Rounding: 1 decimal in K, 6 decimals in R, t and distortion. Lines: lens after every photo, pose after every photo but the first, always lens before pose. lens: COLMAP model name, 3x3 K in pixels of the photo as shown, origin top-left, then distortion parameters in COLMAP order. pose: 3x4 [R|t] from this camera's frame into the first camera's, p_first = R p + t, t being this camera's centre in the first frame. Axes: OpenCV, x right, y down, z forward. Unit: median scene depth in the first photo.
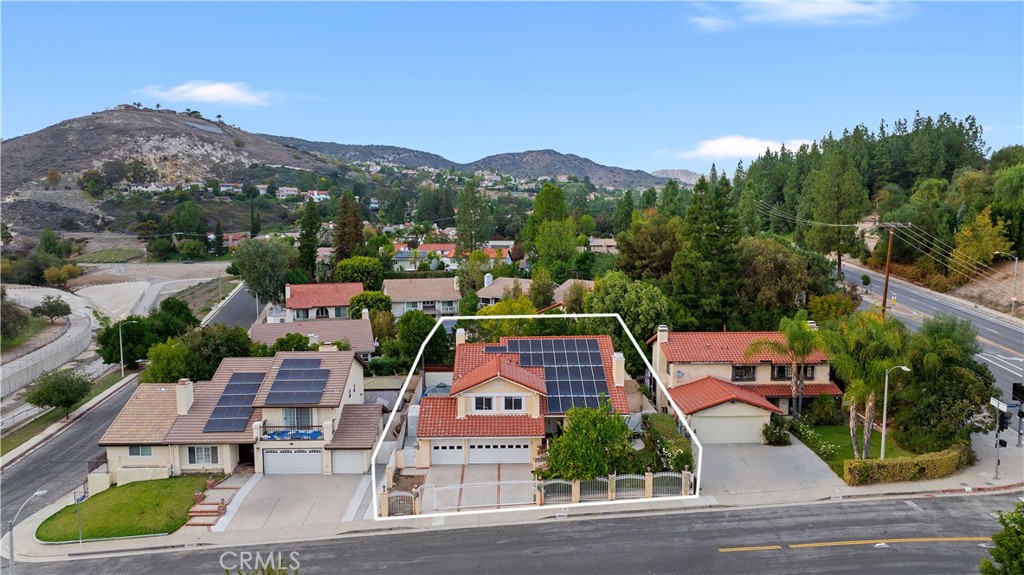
lens RADIAL K [[722.1, 0, 512.0], [0, 722.1, 287.5], [0, 0, 1]] dist [-0.096881, 0.097861]
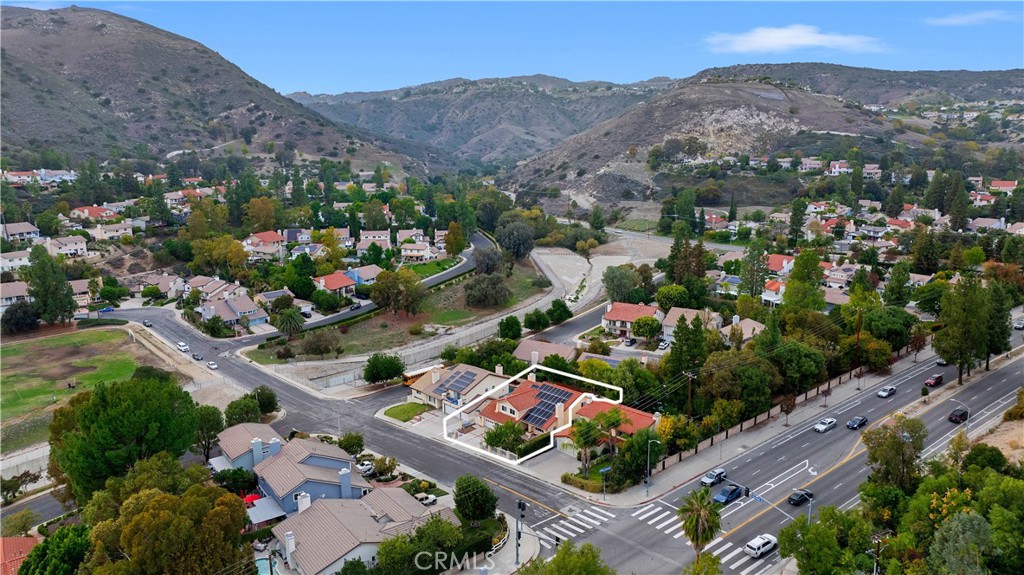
lens RADIAL K [[722.1, 0, 512.0], [0, 722.1, 287.5], [0, 0, 1]] dist [-0.096881, 0.097861]
pose [[0.660002, 0.151150, -0.735902, 0.227738], [-0.064284, 0.987321, 0.145136, -0.080663], [0.748509, -0.048483, 0.661350, -0.081703]]
